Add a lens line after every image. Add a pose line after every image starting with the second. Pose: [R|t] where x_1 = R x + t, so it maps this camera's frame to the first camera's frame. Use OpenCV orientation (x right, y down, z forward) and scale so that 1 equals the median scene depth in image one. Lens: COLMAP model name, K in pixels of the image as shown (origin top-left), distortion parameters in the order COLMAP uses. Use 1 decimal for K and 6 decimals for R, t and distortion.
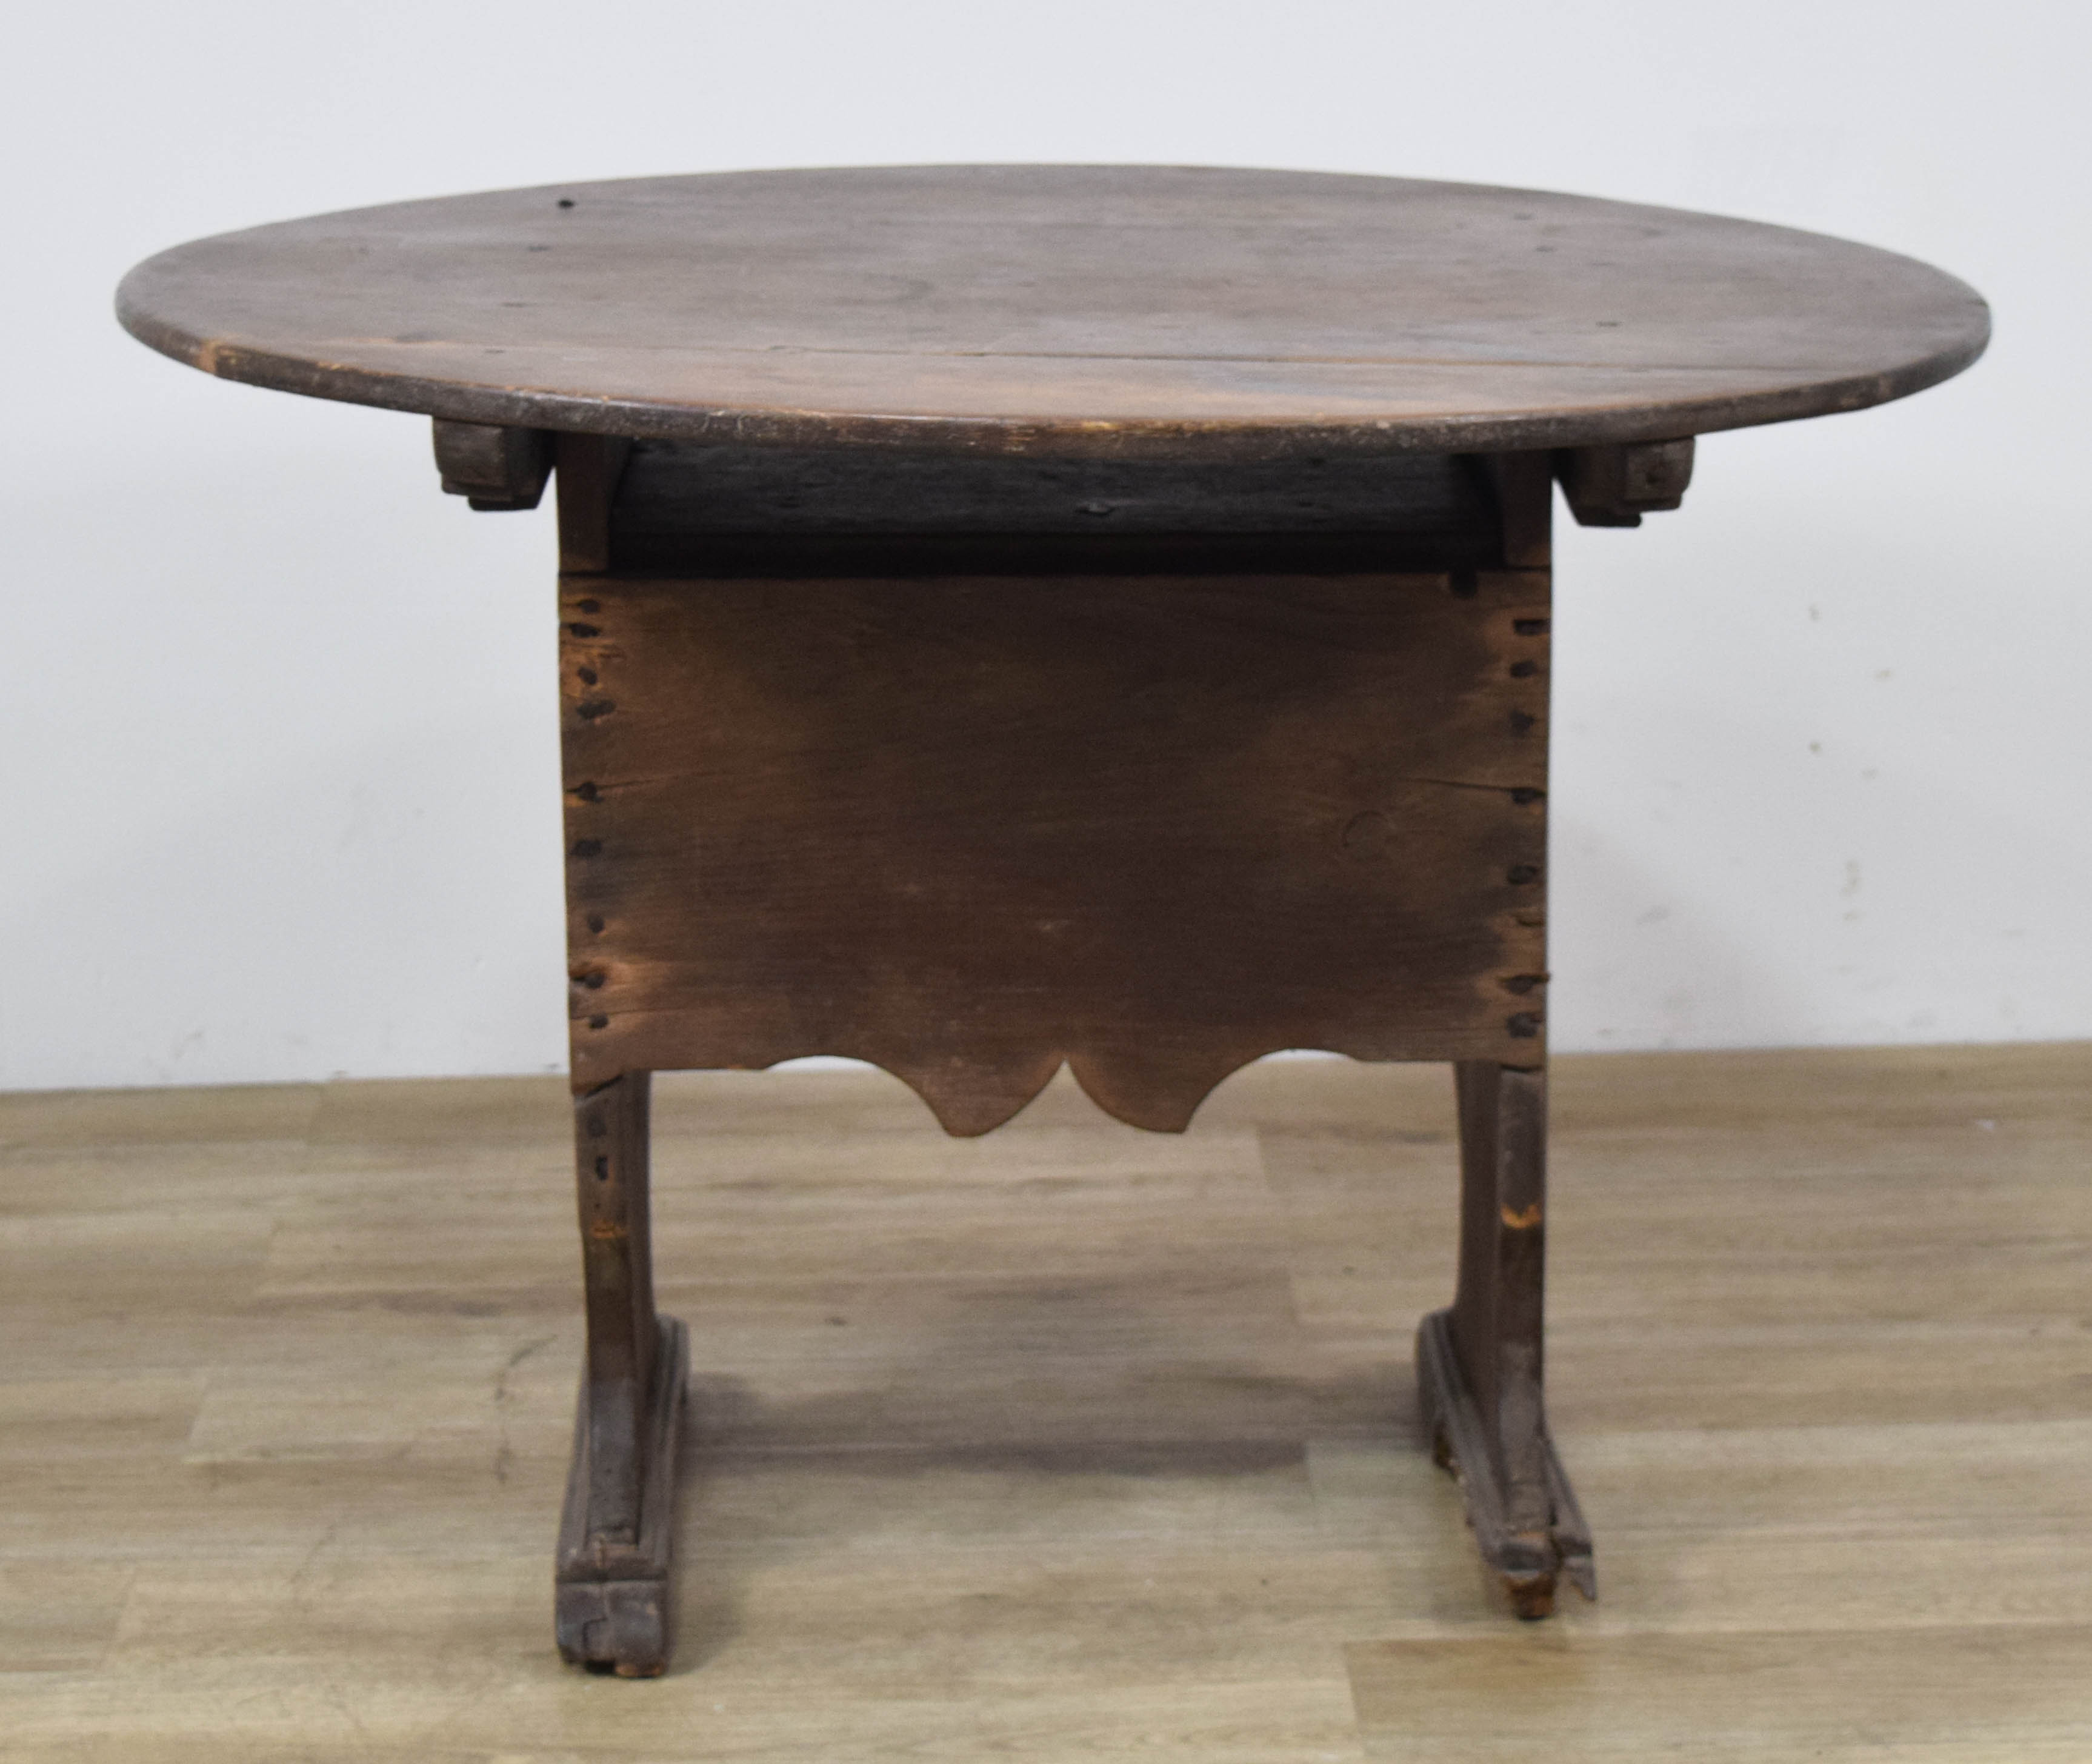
lens RADIAL K [[3429.4, 0, 1046.0], [0, 3429.4, 882.0], [0, 0, 1]] dist [-0.024466, -0.065110]
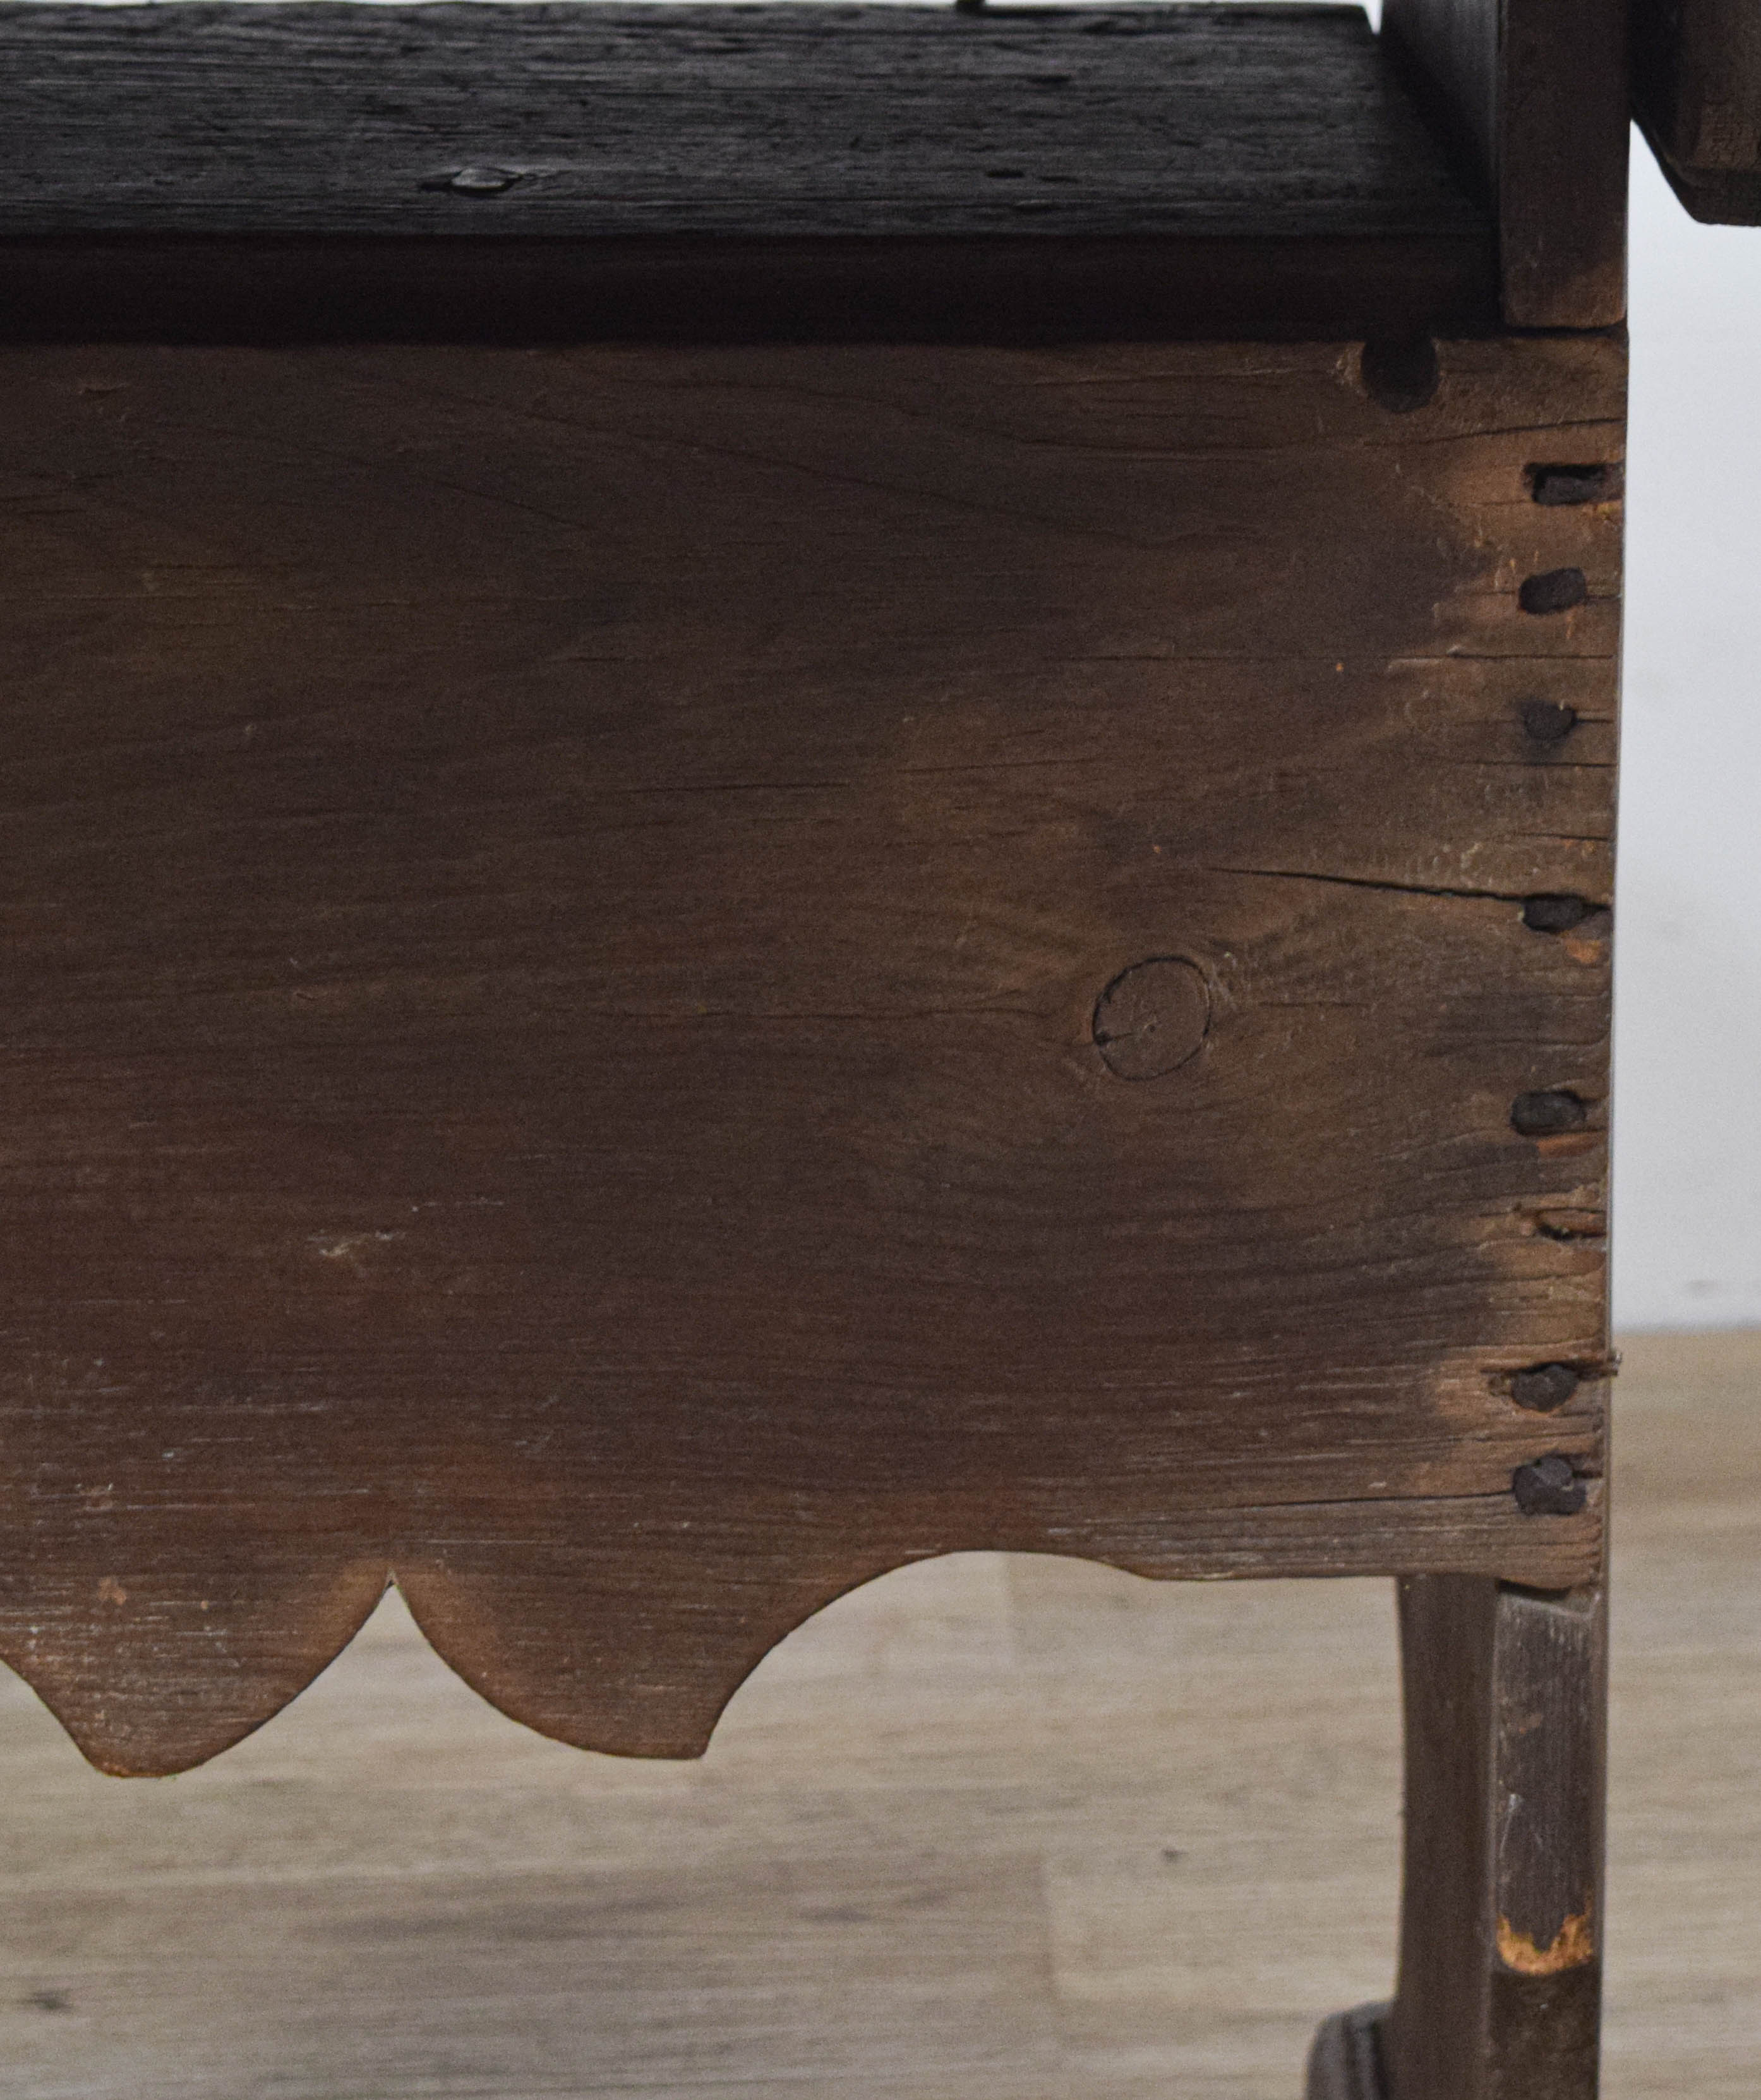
lens RADIAL K [[6823.5, 0, 880.5], [0, 6823.5, 1050.0], [0, 0, 1]] dist [-0.036547, 1.971245]
pose [[0.999113, -0.000766, 0.042099, 0.027949], [0.000402, 0.999963, 0.008645, -0.015401], [-0.042104, -0.008621, 0.999076, 0.210120]]
